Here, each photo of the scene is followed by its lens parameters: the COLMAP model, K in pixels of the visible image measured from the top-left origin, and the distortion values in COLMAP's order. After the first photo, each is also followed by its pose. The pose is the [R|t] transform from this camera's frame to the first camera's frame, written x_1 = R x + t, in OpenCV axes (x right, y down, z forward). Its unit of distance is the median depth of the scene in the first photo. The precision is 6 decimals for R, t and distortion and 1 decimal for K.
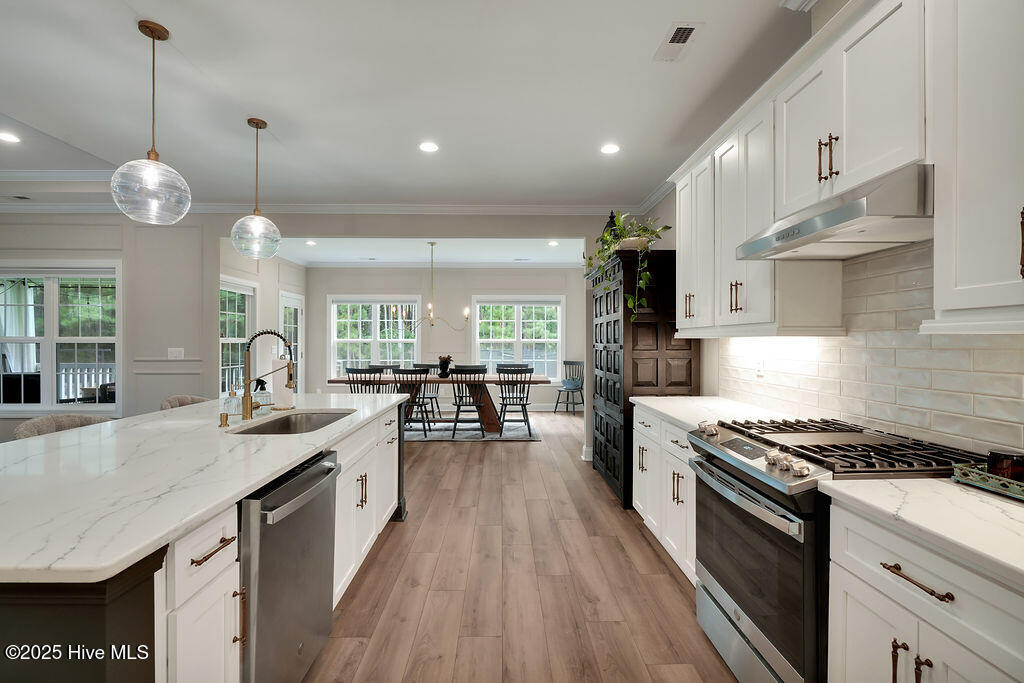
lens RADIAL K [[470.4, 0, 510.9], [0, 470.4, 339.5], [0, 0, 1]] dist [-0.009446, 0.002372]
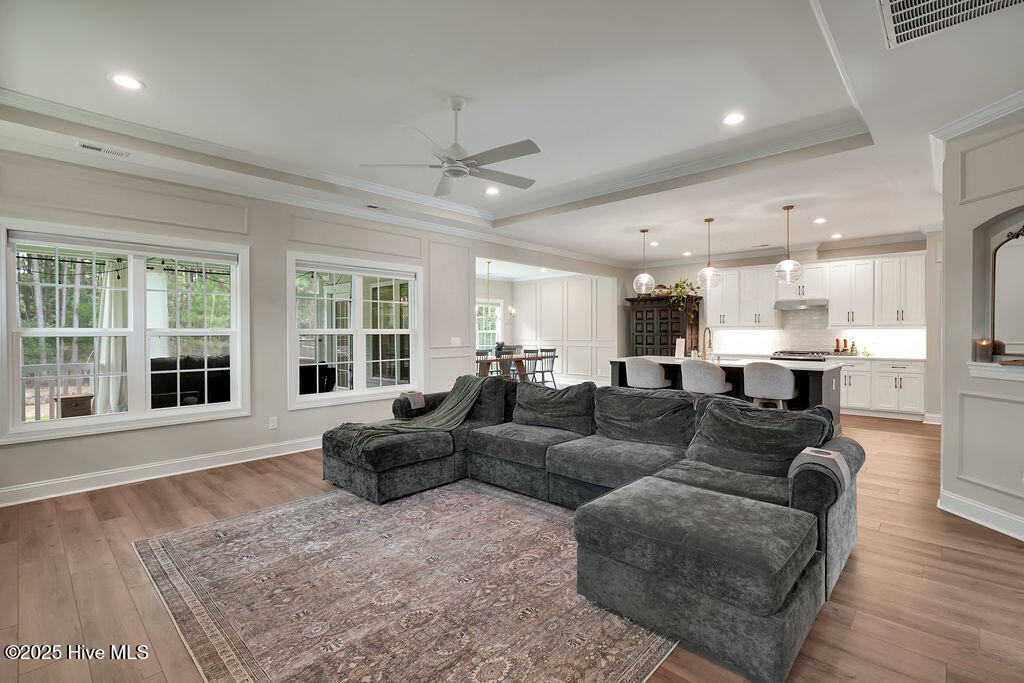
lens RADIAL K [[470.4, 0, 510.1], [0, 470.4, 339.1], [0, 0, 1]] dist [-0.009446, 0.002372]
pose [[0.700105, -0.014736, 0.713888, -1.228684], [0.001472, 0.999815, 0.019195, -0.002442], [-0.714038, -0.012387, 0.699997, -0.032181]]
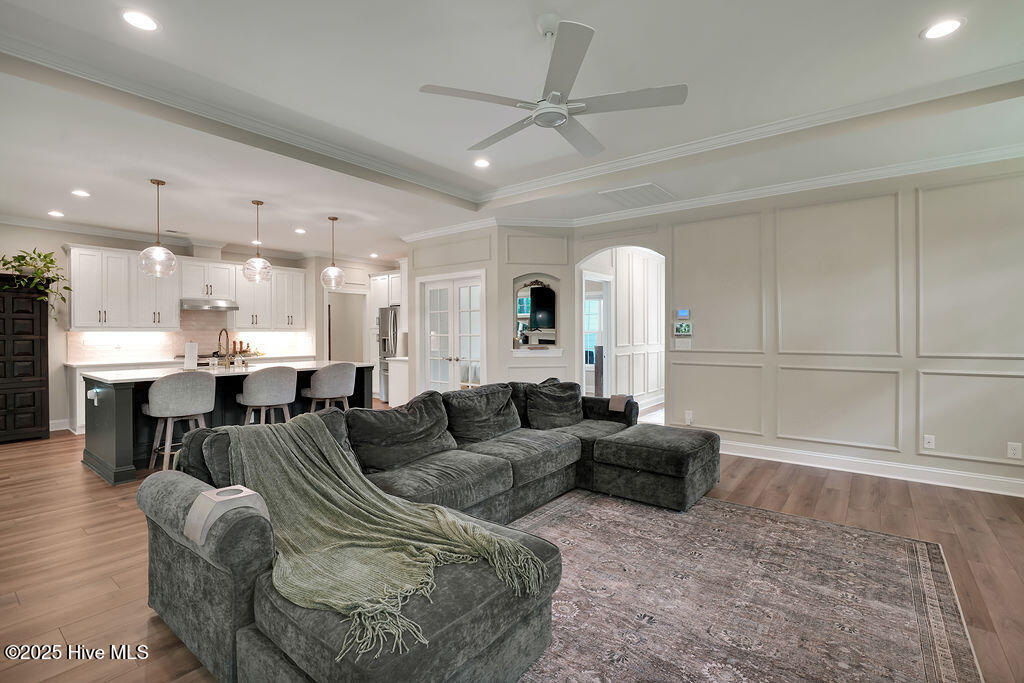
lens RADIAL K [[470.4, 0, 513.6], [0, 470.4, 335.4], [0, 0, 1]] dist [-0.009446, 0.002372]
pose [[-0.782877, -0.003427, 0.622168, -1.109534], [-0.001727, 0.999993, 0.003334, 0.001438], [-0.622175, 0.001536, -0.782877, 0.739887]]
